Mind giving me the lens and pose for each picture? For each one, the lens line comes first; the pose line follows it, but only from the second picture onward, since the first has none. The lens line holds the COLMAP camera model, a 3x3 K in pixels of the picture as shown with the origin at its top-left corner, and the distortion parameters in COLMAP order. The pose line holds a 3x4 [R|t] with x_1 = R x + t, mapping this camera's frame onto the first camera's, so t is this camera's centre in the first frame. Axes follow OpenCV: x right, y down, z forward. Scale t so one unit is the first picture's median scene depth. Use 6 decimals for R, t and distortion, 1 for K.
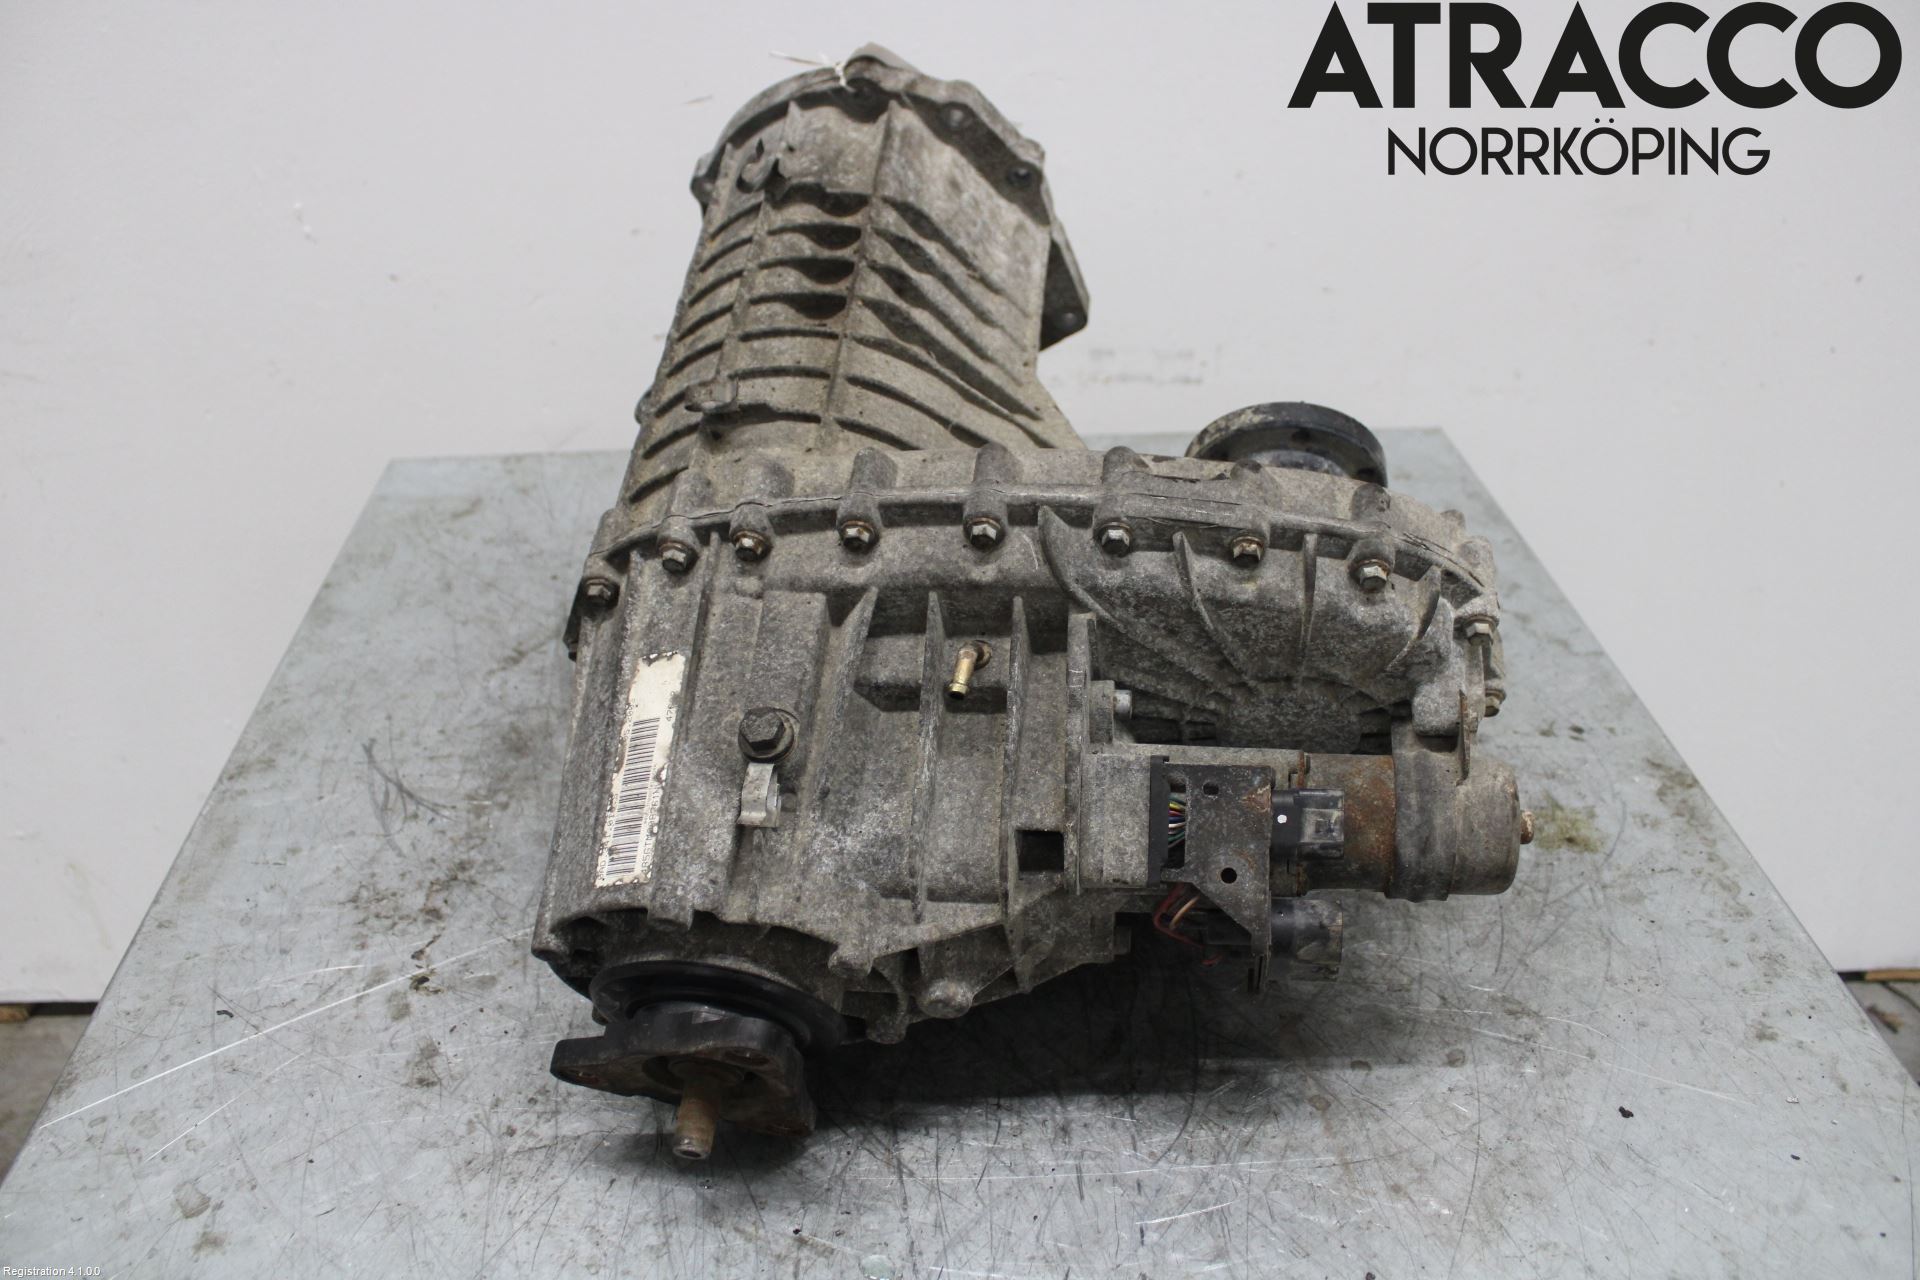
lens RADIAL K [[1584.1, 0, 960.0], [0, 1584.1, 640.0], [0, 0, 1]] dist [-0.121545, 0.004828]
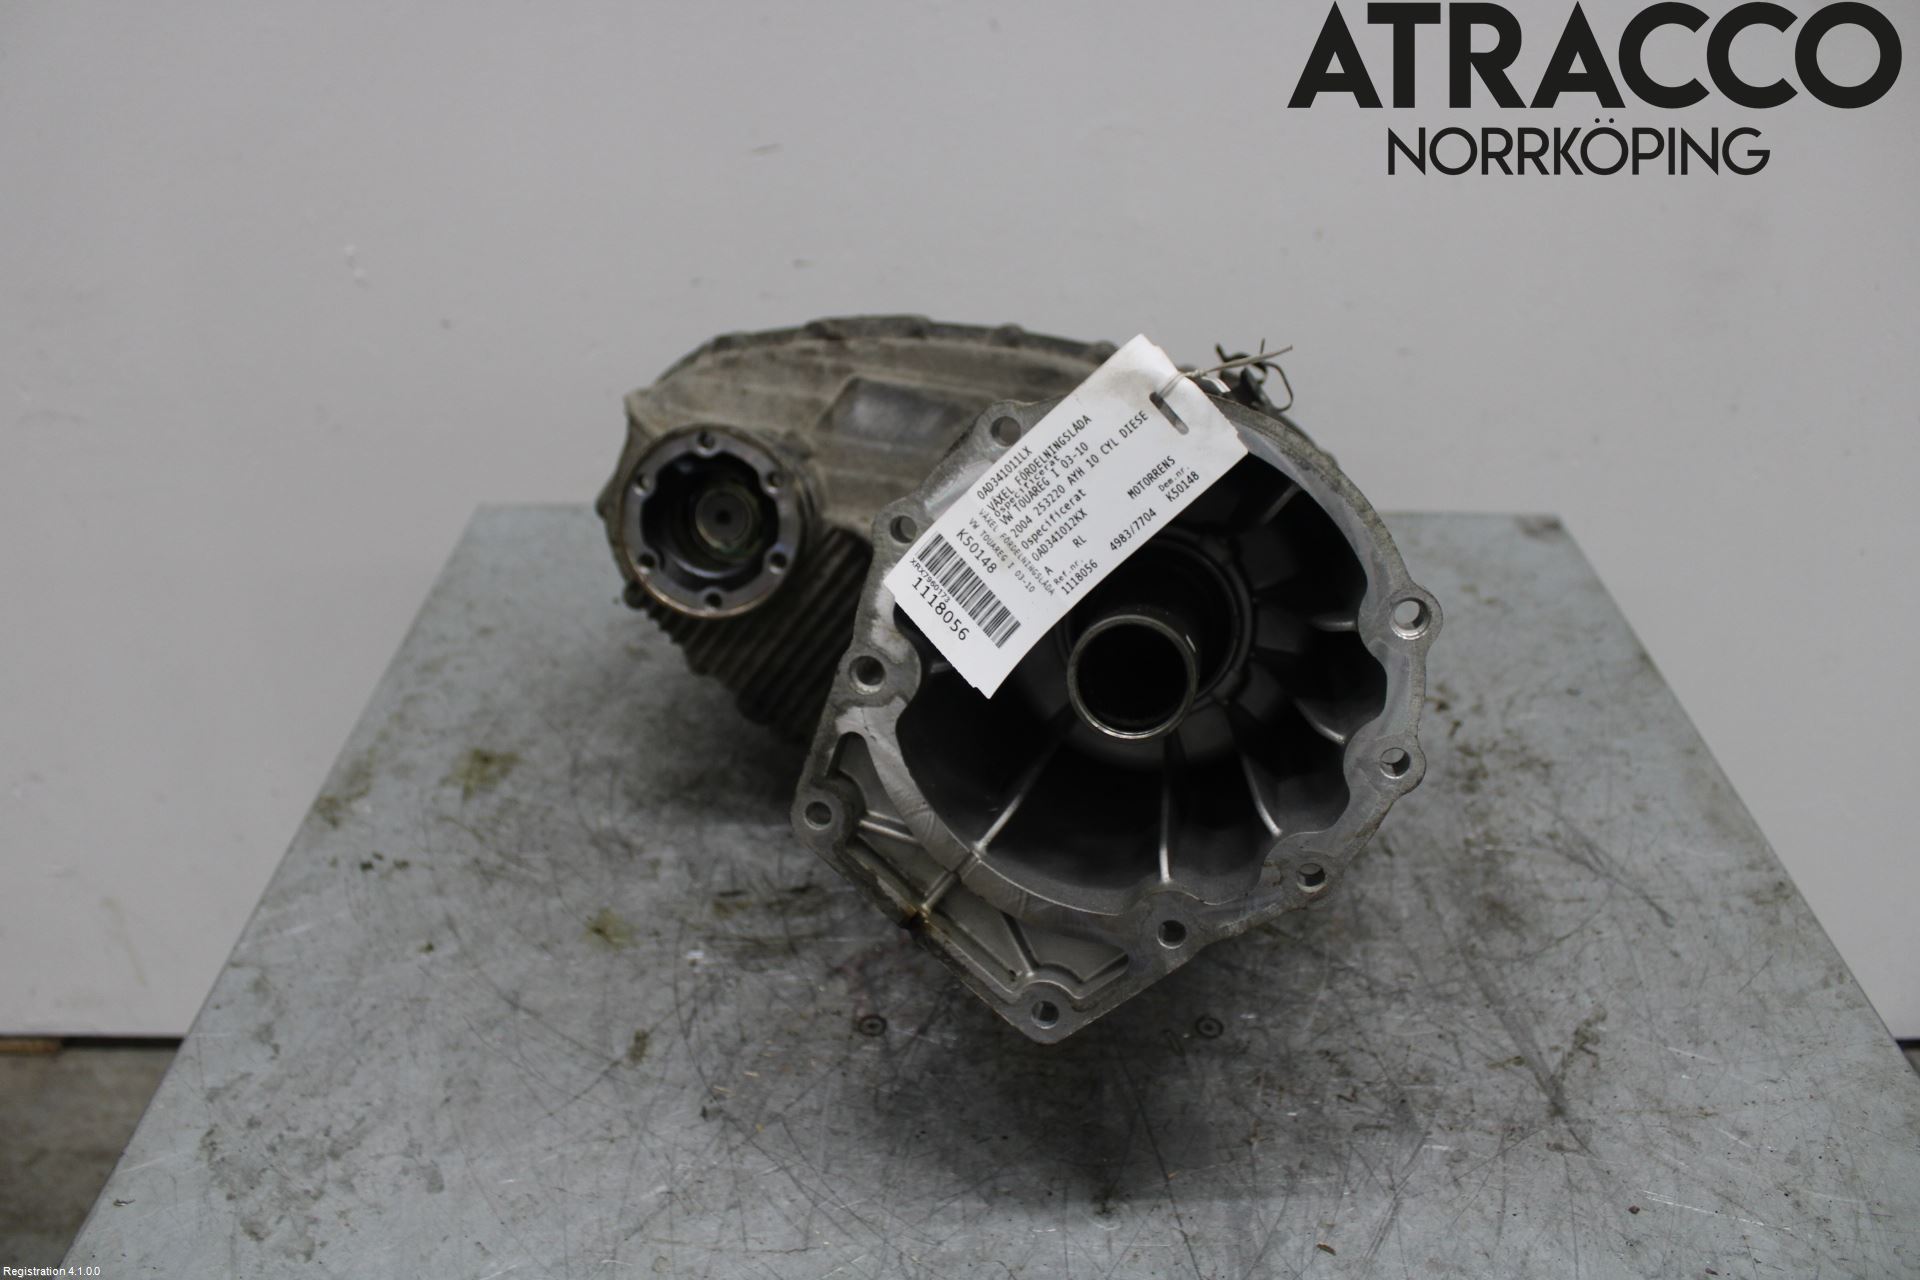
lens RADIAL K [[1584.1, 0, 960.0], [0, 1584.1, 640.0], [0, 0, 1]] dist [-0.121545, 0.004828]
pose [[-0.997058, -0.016400, 0.074872, -0.037385], [0.060887, 0.423883, 0.903668, -0.901654], [-0.046557, 0.905569, -0.421637, 1.351660]]
